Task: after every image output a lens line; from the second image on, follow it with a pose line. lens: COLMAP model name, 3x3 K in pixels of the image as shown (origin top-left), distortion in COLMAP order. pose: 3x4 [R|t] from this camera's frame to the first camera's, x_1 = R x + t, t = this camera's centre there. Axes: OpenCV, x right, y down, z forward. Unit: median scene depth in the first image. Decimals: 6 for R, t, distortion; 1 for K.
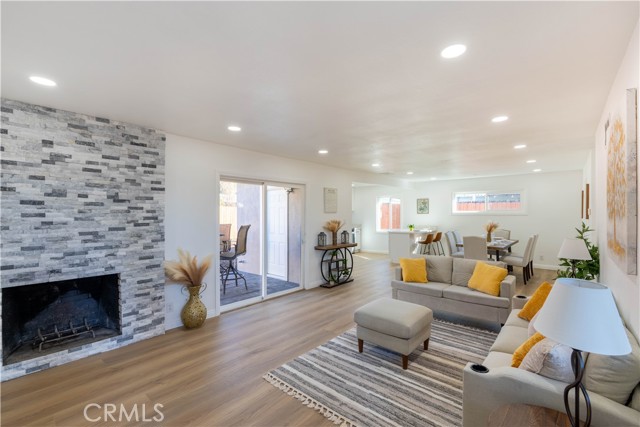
lens RADIAL K [[282.0, 0, 319.0], [0, 282.0, 214.2], [0, 0, 1]] dist [-0.003749, 0.001924]
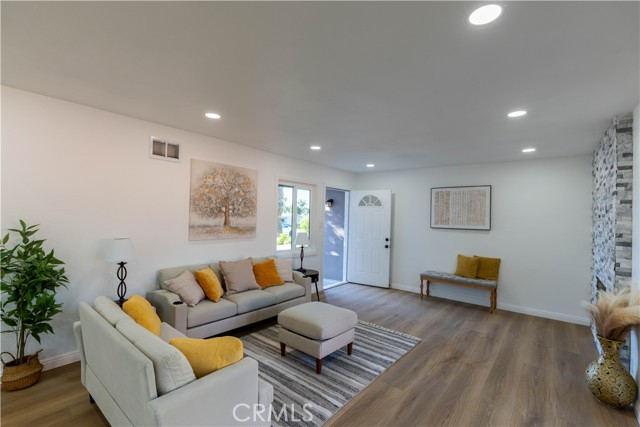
lens RADIAL K [[282.0, 0, 322.7], [0, 282.0, 213.7], [0, 0, 1]] dist [-0.003749, 0.001924]
pose [[-0.998807, -0.029680, -0.038765, 0.276426], [-0.029338, 0.999526, -0.009372, -0.003026], [0.039025, -0.008223, -0.999204, 1.863663]]
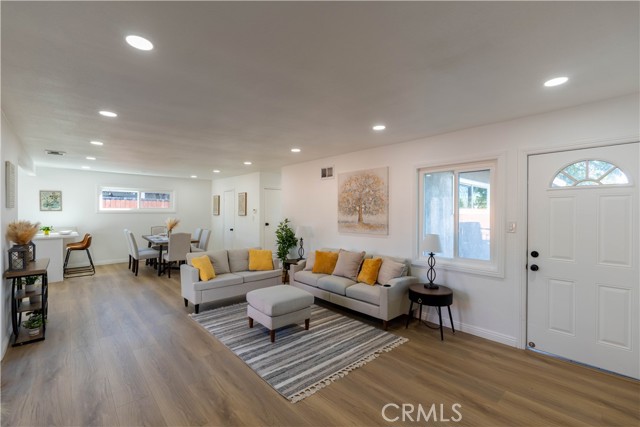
lens RADIAL K [[282.0, 0, 321.4], [0, 282.0, 211.1], [0, 0, 1]] dist [-0.003749, 0.001924]
pose [[0.108988, 0.006917, 0.994019, -0.821898], [-0.002228, 0.999975, -0.006714, 0.004083], [-0.994041, -0.001483, 0.109000, 0.653291]]
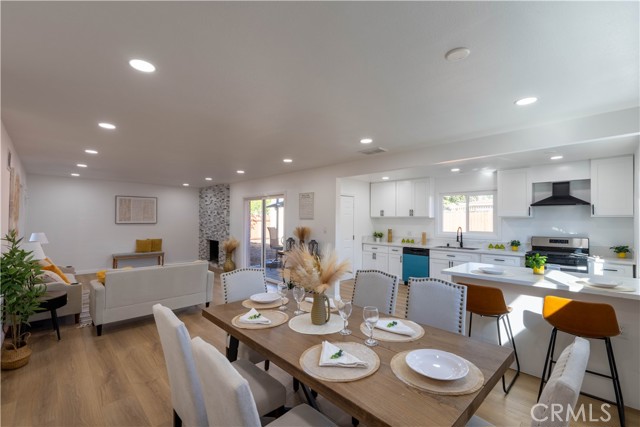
lens RADIAL K [[282.0, 0, 320.9], [0, 282.0, 214.4], [0, 0, 1]] dist [-0.003749, 0.001924]
pose [[-0.079196, -0.014757, -0.996750, 1.846624], [-0.009113, 0.999859, -0.014079, -0.015529], [0.996817, 0.007968, -0.079319, 2.132153]]
